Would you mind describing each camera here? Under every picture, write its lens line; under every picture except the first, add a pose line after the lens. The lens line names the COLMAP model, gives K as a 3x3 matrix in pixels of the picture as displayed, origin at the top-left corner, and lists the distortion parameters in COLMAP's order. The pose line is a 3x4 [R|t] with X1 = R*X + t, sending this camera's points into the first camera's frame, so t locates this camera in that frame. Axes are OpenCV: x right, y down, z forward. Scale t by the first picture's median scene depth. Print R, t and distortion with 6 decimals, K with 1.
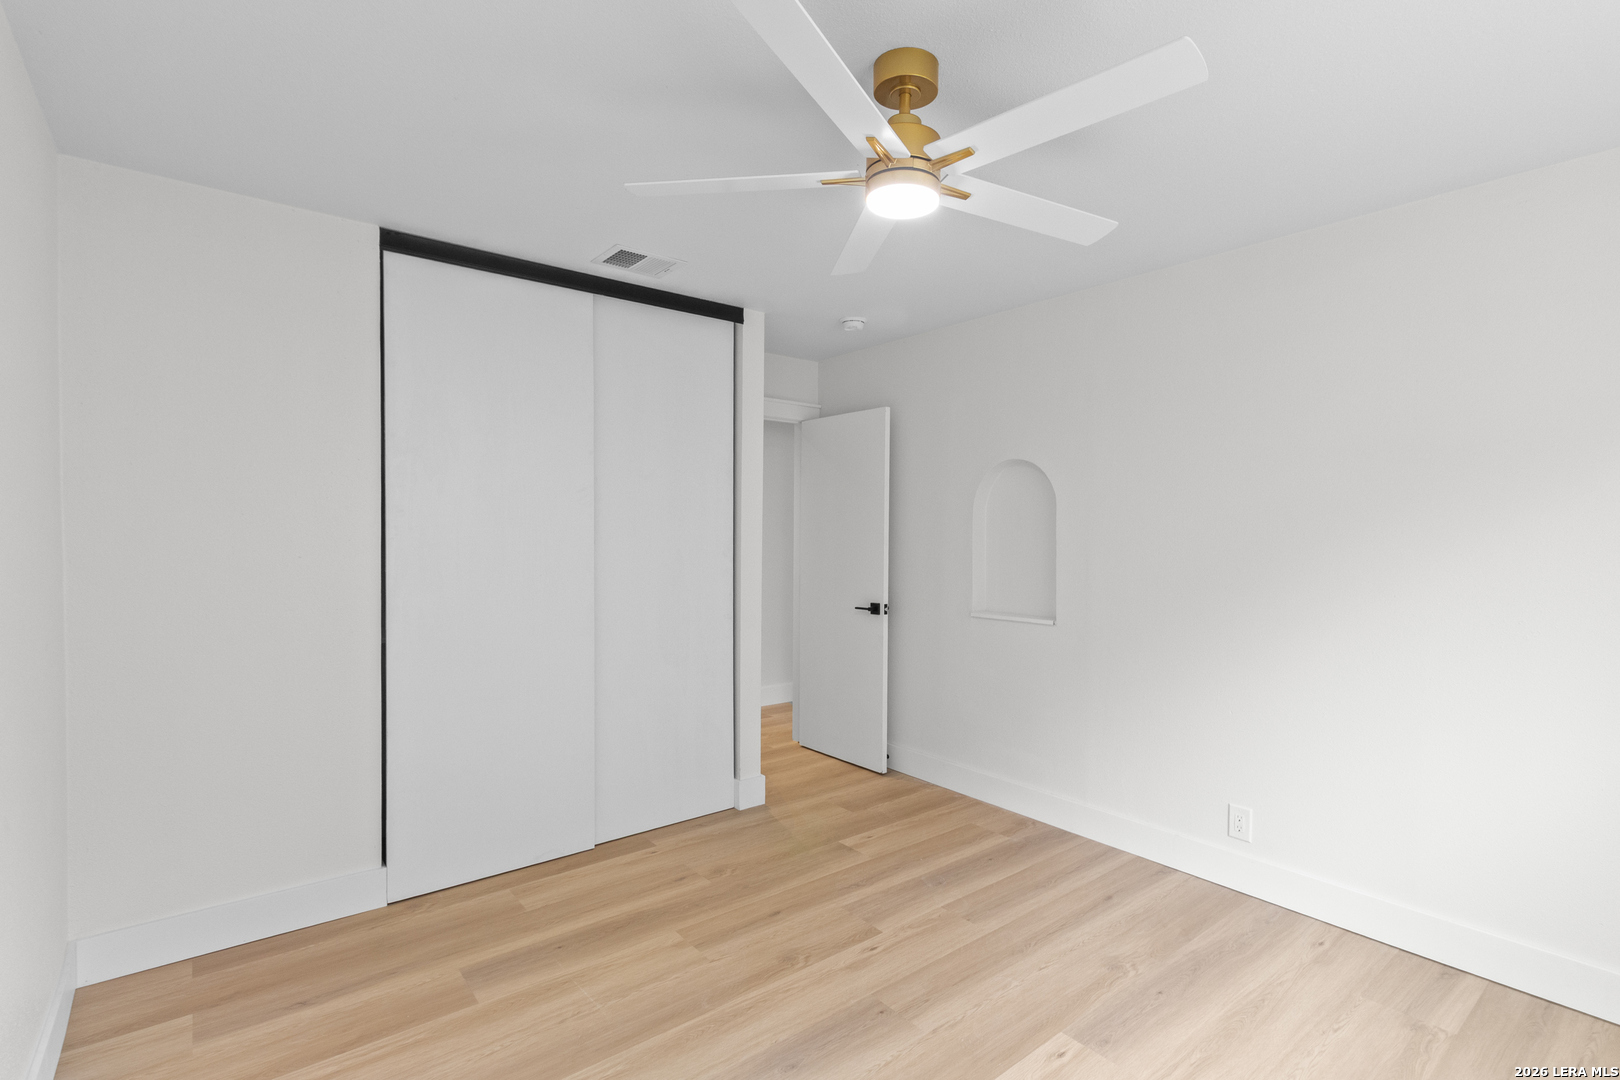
lens RADIAL K [[755.3, 0, 813.7], [0, 755.3, 530.8], [0, 0, 1]] dist [-0.001312, 0.000292]
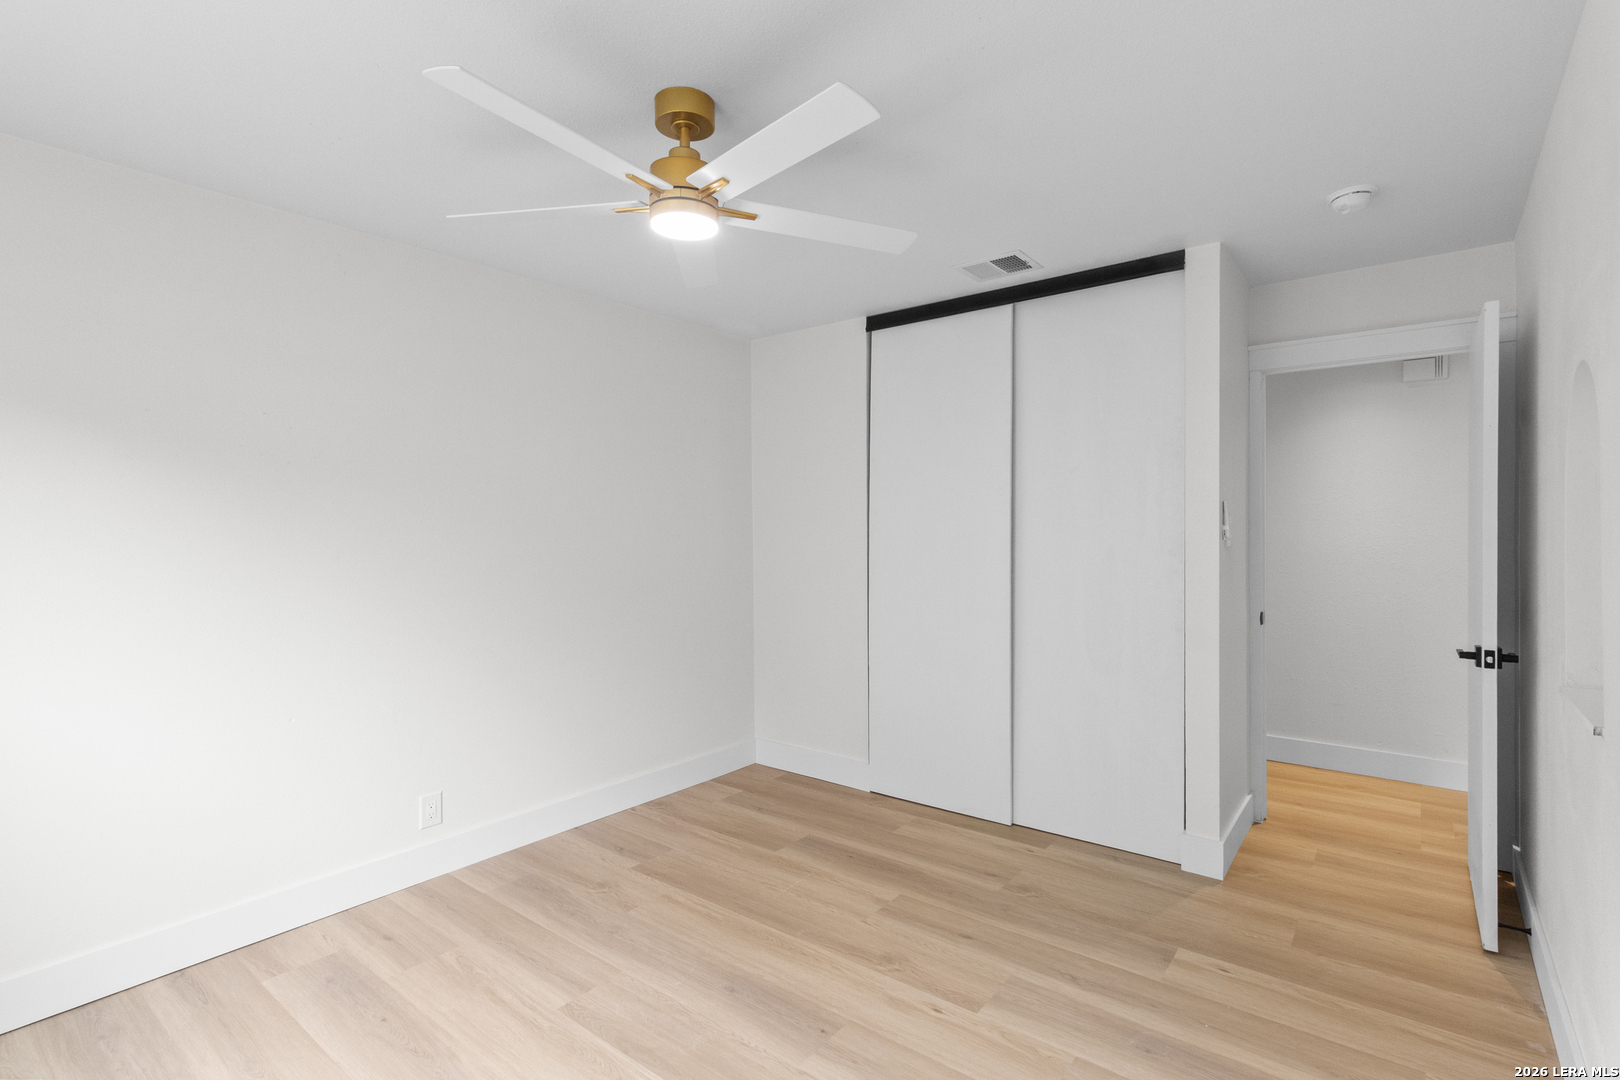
lens RADIAL K [[755.3, 0, 889.5], [0, 755.3, 536.2], [0, 0, 1]] dist [-0.001312, 0.000292]
pose [[0.268650, 0.005730, -0.963221, 0.797440], [0.009197, 0.999921, 0.008514, 0.000699], [0.963194, -0.011146, 0.268576, 0.640767]]
